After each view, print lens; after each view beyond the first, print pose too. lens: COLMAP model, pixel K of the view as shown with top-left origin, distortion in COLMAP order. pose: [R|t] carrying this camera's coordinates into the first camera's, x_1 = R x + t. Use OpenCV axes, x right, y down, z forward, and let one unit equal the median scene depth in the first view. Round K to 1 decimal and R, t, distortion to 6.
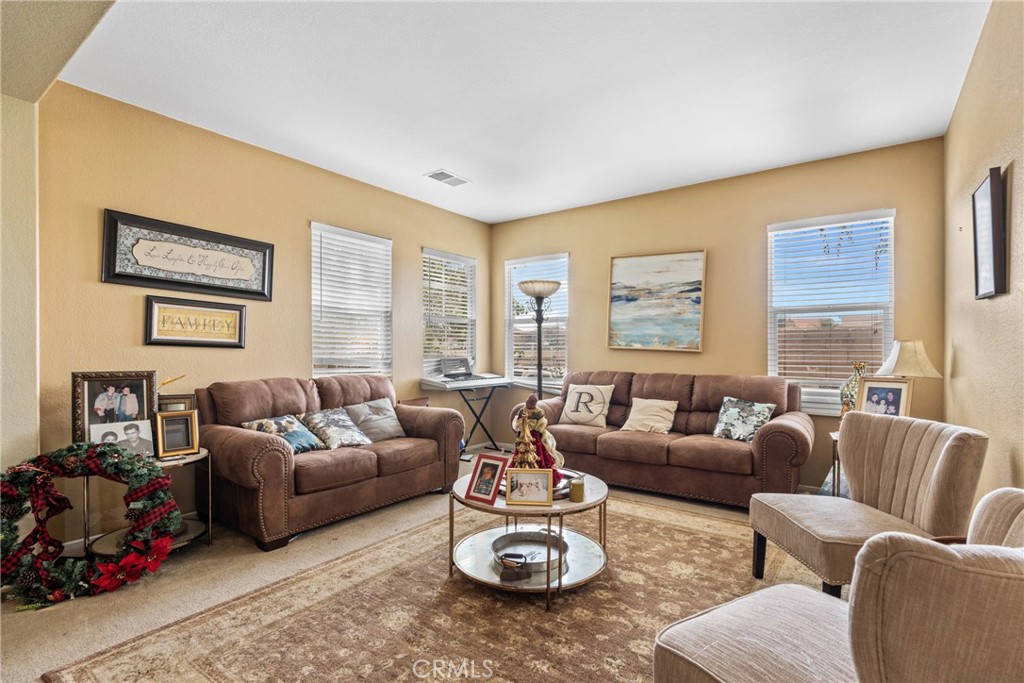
lens RADIAL K [[493.3, 0, 510.6], [0, 493.3, 346.7], [0, 0, 1]] dist [-0.000064, 0.000000]
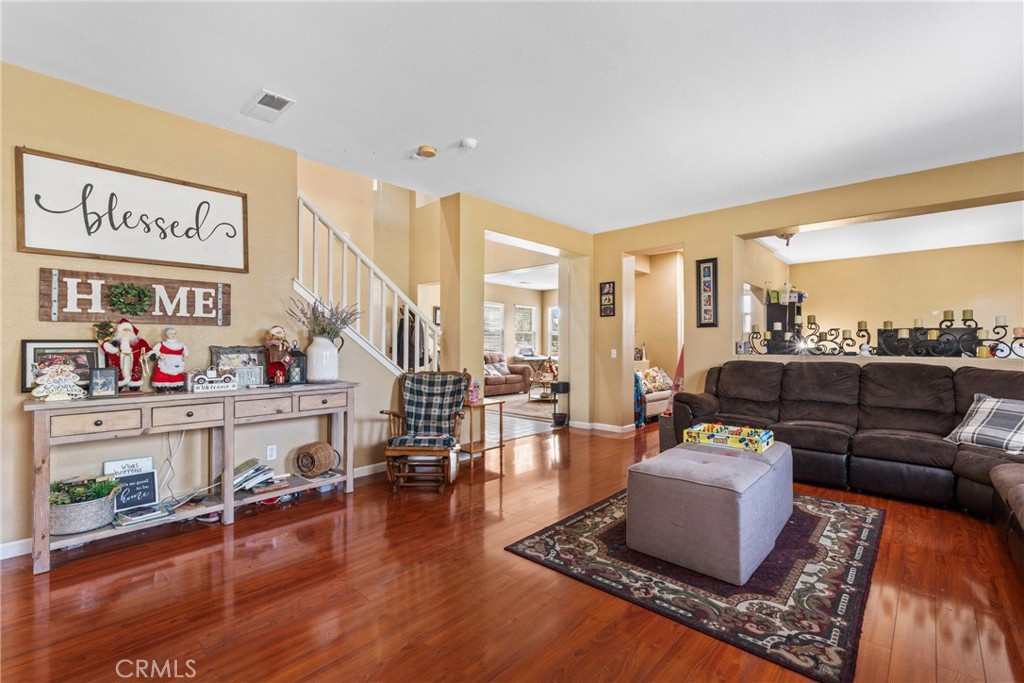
lens RADIAL K [[452.6, 0, 515.1], [0, 452.6, 342.0], [0, 0, 1]] dist [0.001120, 0.001221]
pose [[0.993362, -0.002009, -0.115013, 0.117575], [0.002087, 0.999998, 0.000561, -0.012739], [0.115011, -0.000797, 0.993364, -1.660898]]
